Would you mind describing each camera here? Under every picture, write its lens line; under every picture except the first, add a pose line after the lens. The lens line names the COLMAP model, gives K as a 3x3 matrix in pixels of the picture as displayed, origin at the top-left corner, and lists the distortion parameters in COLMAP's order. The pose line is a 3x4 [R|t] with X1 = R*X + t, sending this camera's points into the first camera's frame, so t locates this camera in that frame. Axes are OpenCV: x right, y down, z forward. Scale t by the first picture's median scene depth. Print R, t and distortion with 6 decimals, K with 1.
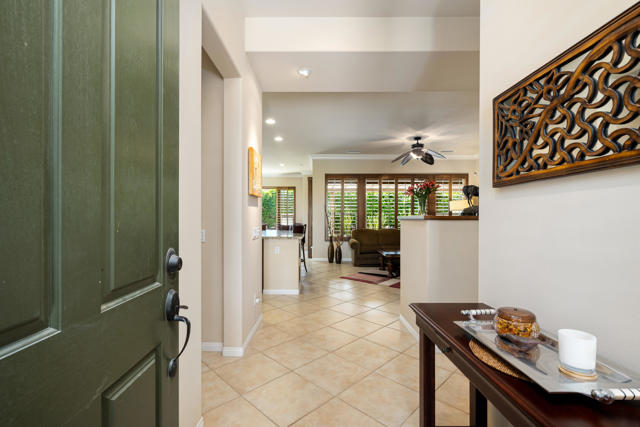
lens RADIAL K [[284.7, 0, 319.0], [0, 284.7, 216.7], [0, 0, 1]] dist [0.000596, 0.000022]
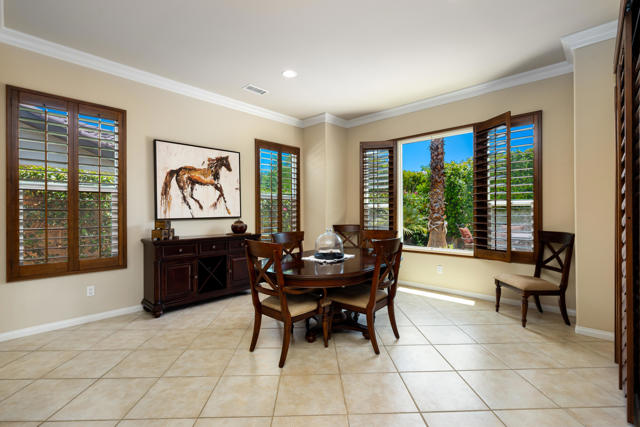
lens RADIAL K [[292.9, 0, 320.0], [0, 292.9, 213.5], [0, 0, 1]] dist [-0.002002, -0.000537]
pose [[0.723098, 0.003100, -0.690739, -0.053606], [0.001543, 0.999980, 0.006104, 0.001939], [0.690744, -0.005479, 0.723078, 0.877922]]
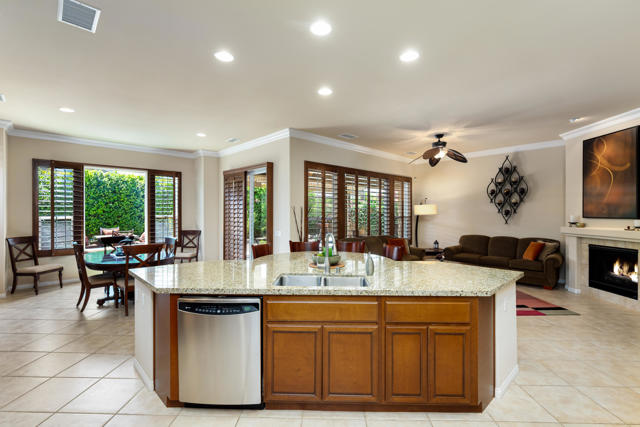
lens RADIAL K [[292.9, 0, 320.0], [0, 292.9, 213.5], [0, 0, 1]] dist [-0.002002, -0.000537]
pose [[0.725679, -0.000186, 0.688033, -0.439294], [-0.002649, 0.999992, 0.003064, -0.025028], [-0.688028, -0.004046, 0.725673, 0.460723]]
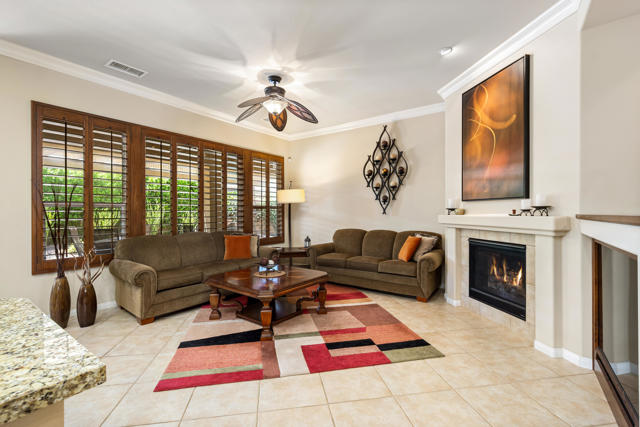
lens RADIAL K [[283.2, 0, 320.0], [0, 283.2, 213.5], [0, 0, 1]] dist [-0.001858, -0.000204]
pose [[0.582622, -0.005424, 0.812725, -0.064340], [-0.000393, 0.999976, 0.006956, 0.001558], [-0.812743, -0.004372, 0.582605, 0.450994]]
